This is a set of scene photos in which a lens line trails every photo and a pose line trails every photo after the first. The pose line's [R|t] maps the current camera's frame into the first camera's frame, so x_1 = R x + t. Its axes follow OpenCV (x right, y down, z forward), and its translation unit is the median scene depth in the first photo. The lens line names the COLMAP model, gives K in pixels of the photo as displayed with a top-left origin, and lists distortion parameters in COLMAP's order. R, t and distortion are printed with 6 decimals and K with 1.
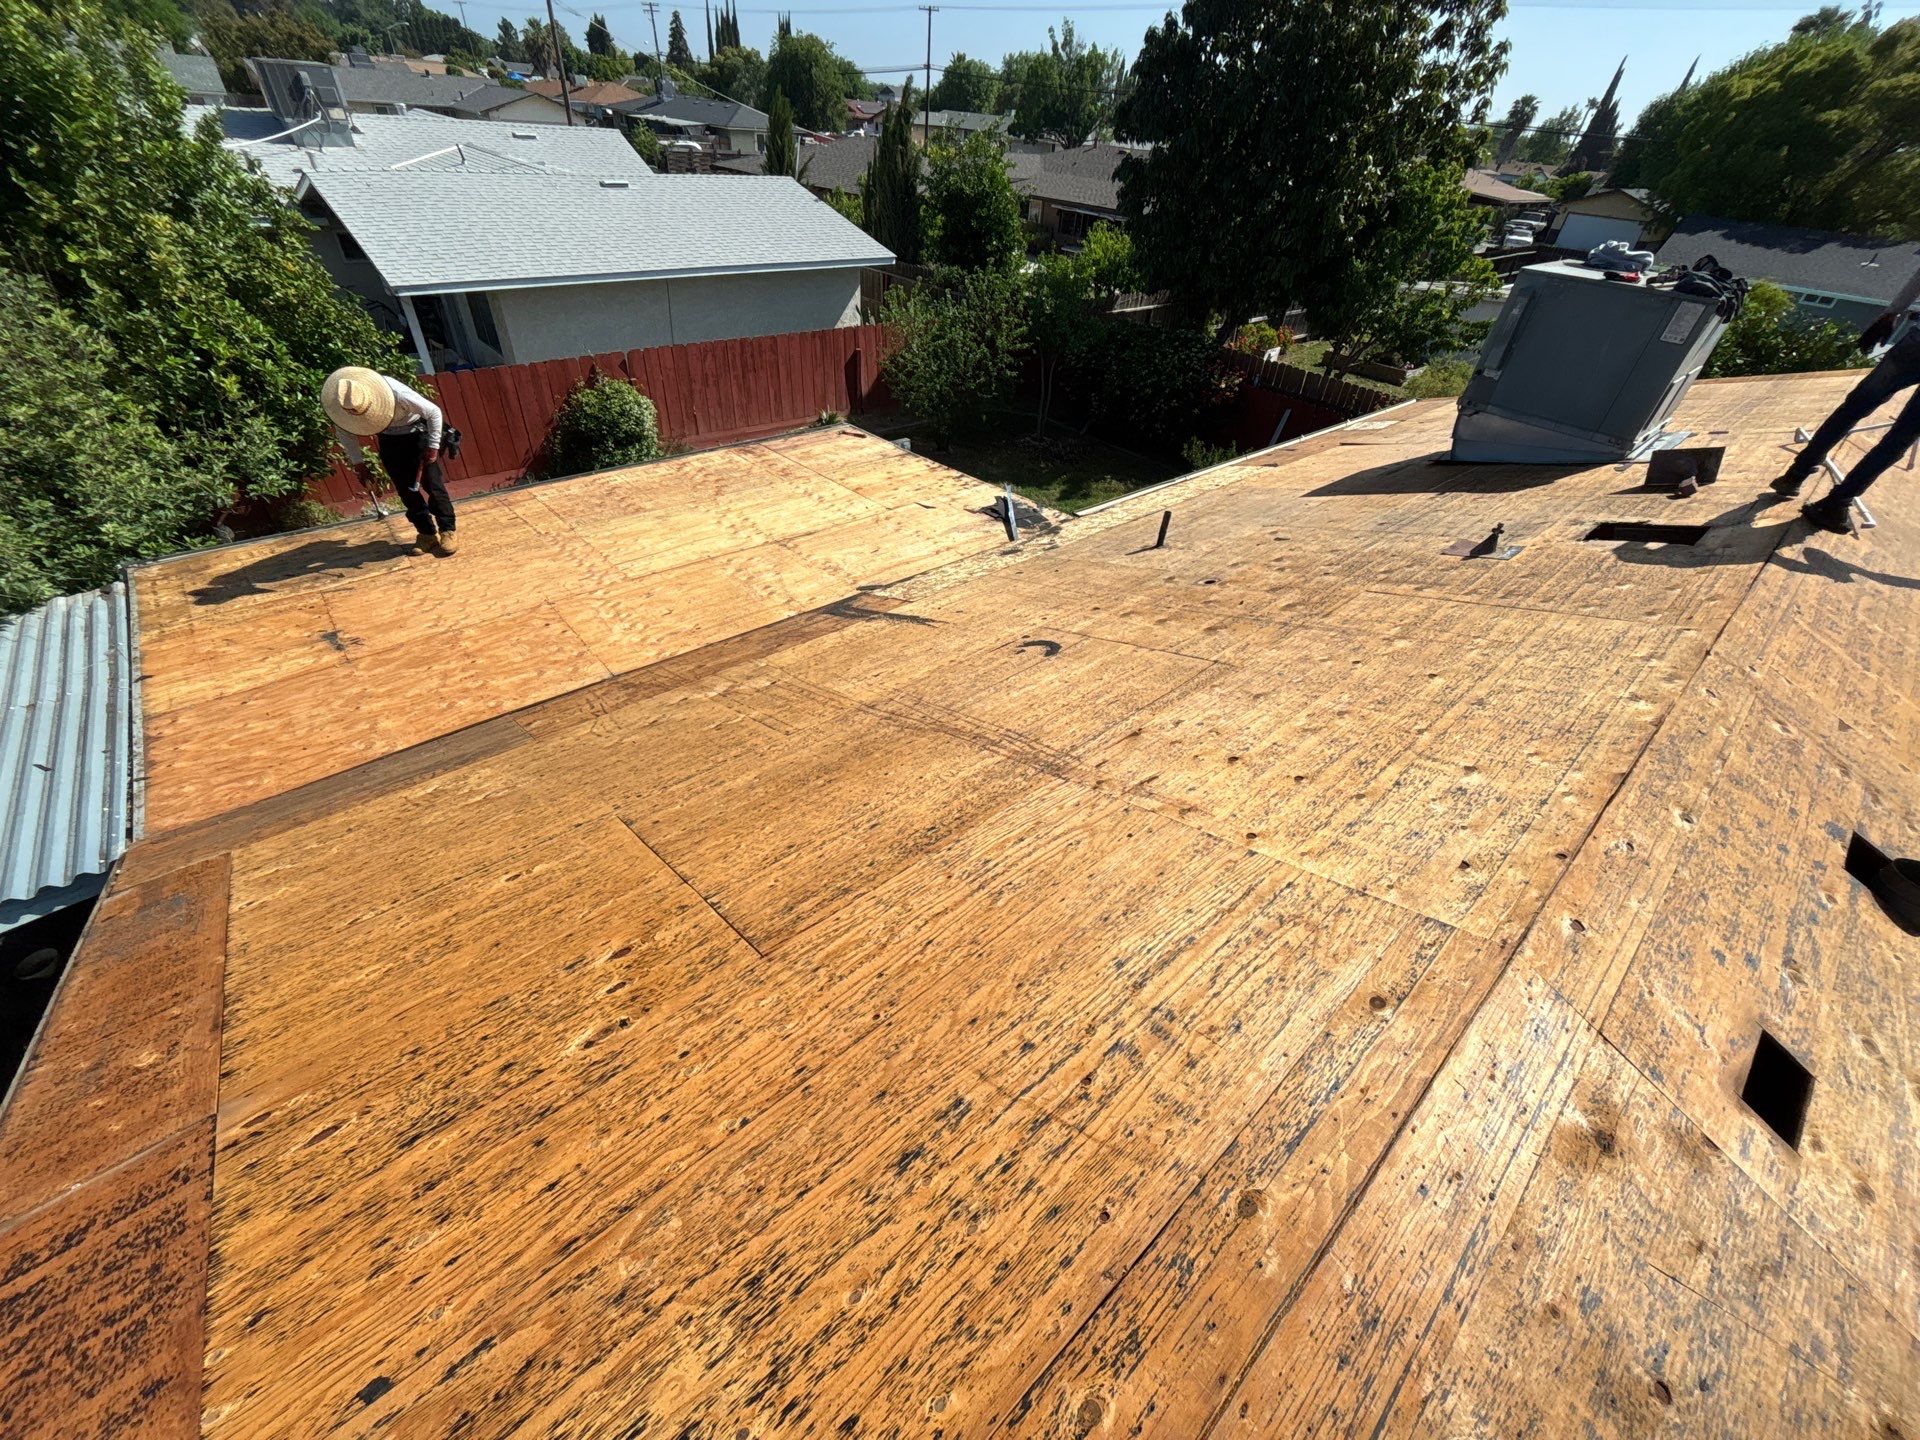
lens RADIAL K [[783.7, 0, 960.0], [0, 783.7, 720.0], [0, 0, 1]] dist [-0.003215, -0.002345]
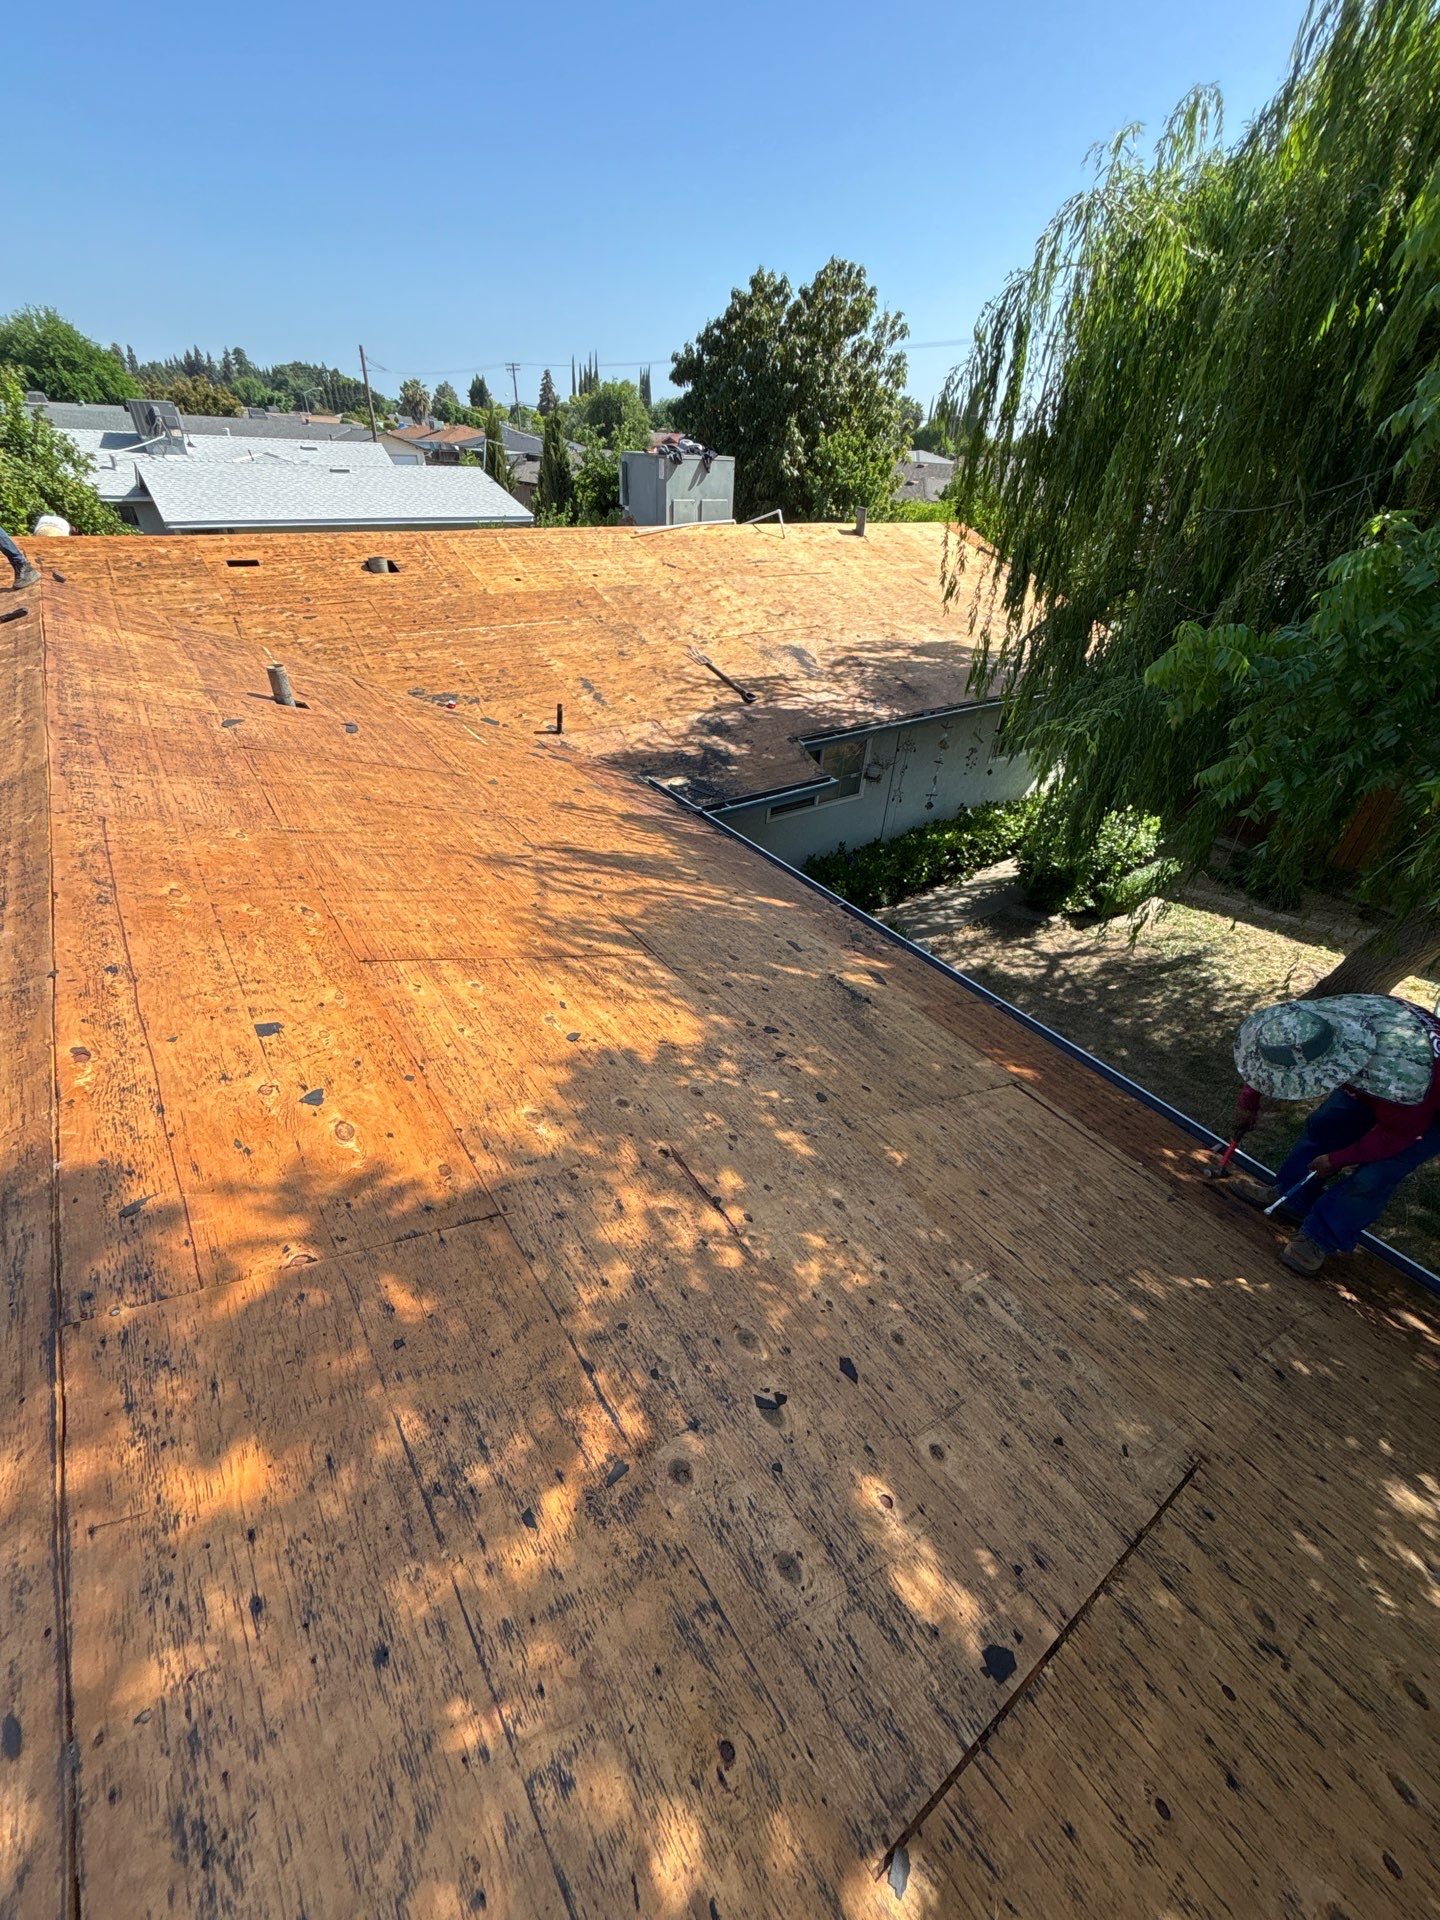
lens RADIAL K [[767.8, 0, 720.0], [0, 767.8, 960.0], [0, 0, 1]] dist [-0.001303, -0.000040]
pose [[0.993163, 0.036227, -0.110971, 0.182615], [-0.044414, 0.996399, -0.072218, 0.123985], [0.107955, 0.076653, 0.991196, -0.118868]]
